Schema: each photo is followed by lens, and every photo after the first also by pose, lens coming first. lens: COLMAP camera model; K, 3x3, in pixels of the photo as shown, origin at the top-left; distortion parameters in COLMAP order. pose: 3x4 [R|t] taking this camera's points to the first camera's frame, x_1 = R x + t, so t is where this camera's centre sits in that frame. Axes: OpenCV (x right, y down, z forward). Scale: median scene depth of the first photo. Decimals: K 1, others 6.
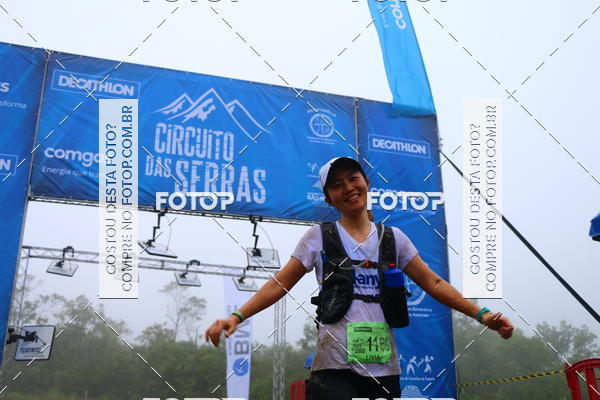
lens RADIAL K [[621.8, 0, 298.4], [0, 621.8, 199.9], [0, 0, 1]] dist [-0.111845, 0.288005]
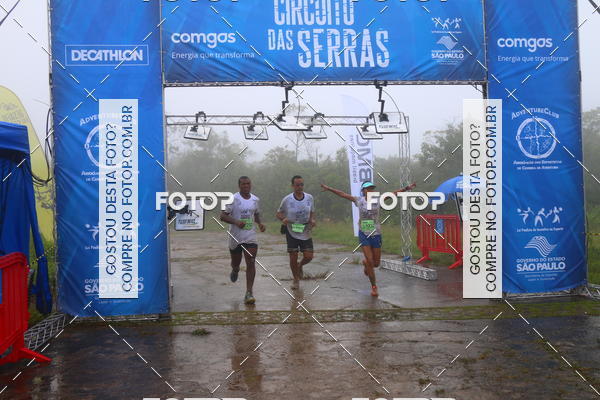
lens RADIAL K [[616.7, 0, 303.2], [0, 616.7, 199.3], [0, 0, 1]] dist [-0.117045, 0.276148]
pose [[0.983512, -0.036502, -0.177118, -0.023033], [0.089456, 0.949395, 0.301076, -0.100222], [0.157165, -0.311957, 0.937007, -0.004363]]
